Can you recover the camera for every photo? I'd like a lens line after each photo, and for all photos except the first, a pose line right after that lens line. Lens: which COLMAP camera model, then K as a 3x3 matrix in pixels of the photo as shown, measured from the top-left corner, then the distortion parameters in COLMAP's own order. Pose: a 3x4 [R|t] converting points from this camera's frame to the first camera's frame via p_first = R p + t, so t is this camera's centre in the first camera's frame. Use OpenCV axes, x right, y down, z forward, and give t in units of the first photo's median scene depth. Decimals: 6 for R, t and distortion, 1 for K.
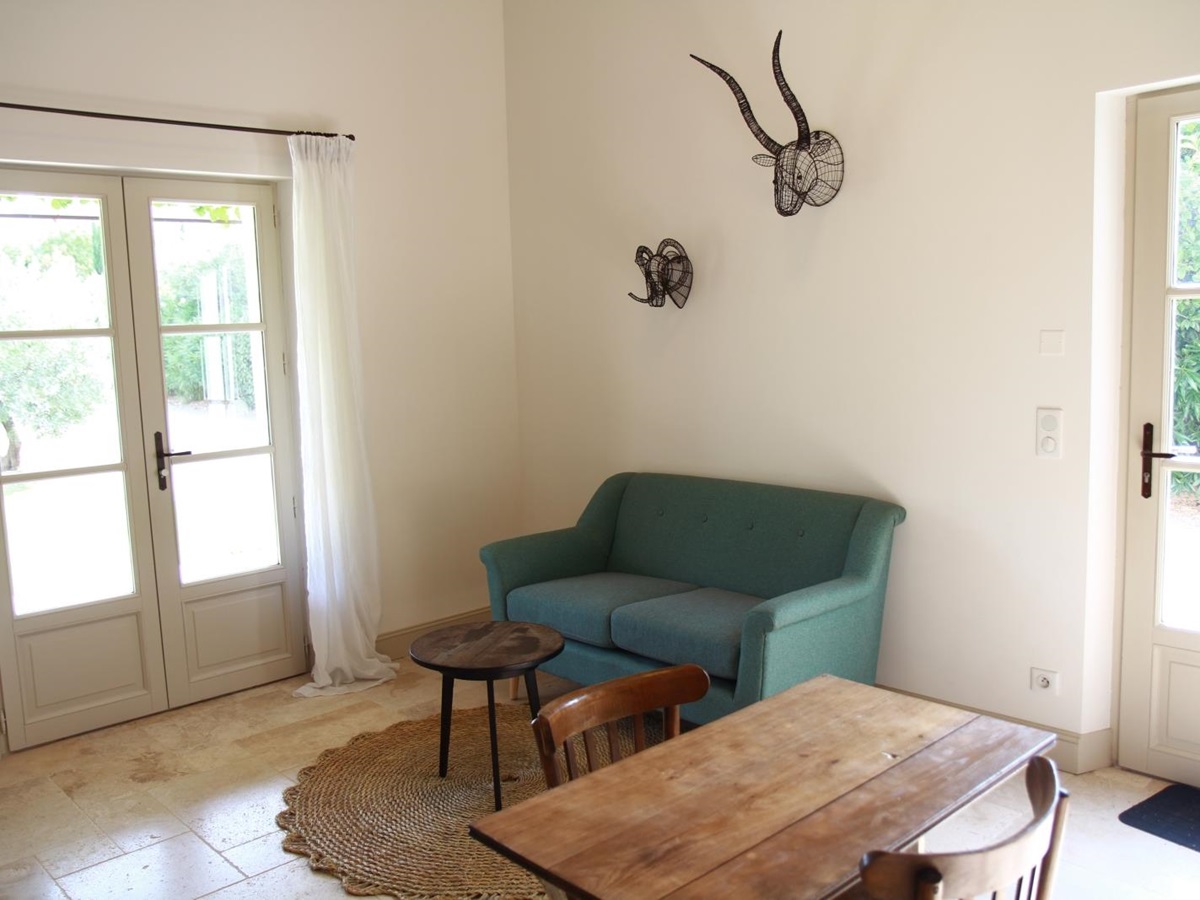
lens RADIAL K [[1048.1, 0, 600.0], [0, 1048.1, 450.0], [0, 0, 1]] dist [-0.004001, -0.145969]
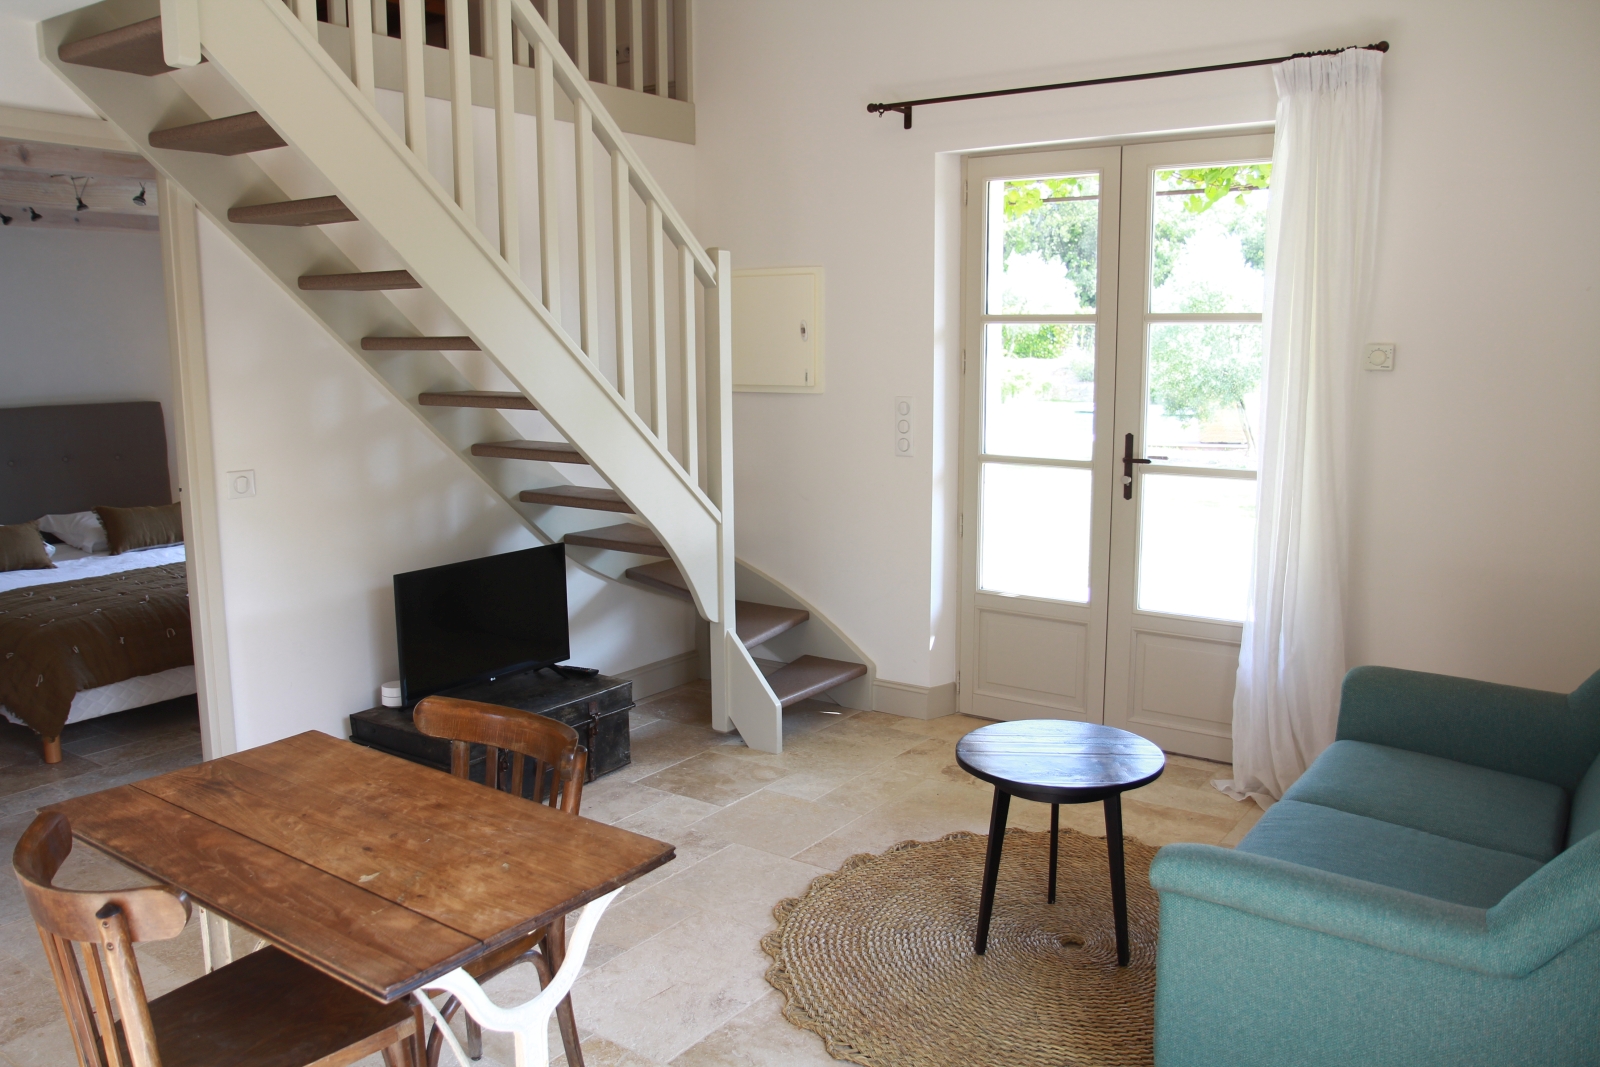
lens RADIAL K [[1248.5, 0, 800.0], [0, 1248.5, 533.5], [0, 0, 1]] dist [-0.036082, 0.004301]
pose [[0.184814, 0.188503, -0.964526, 0.579890], [-0.120596, 0.978365, 0.168100, -0.080696], [0.975346, 0.085250, 0.203549, 0.527627]]
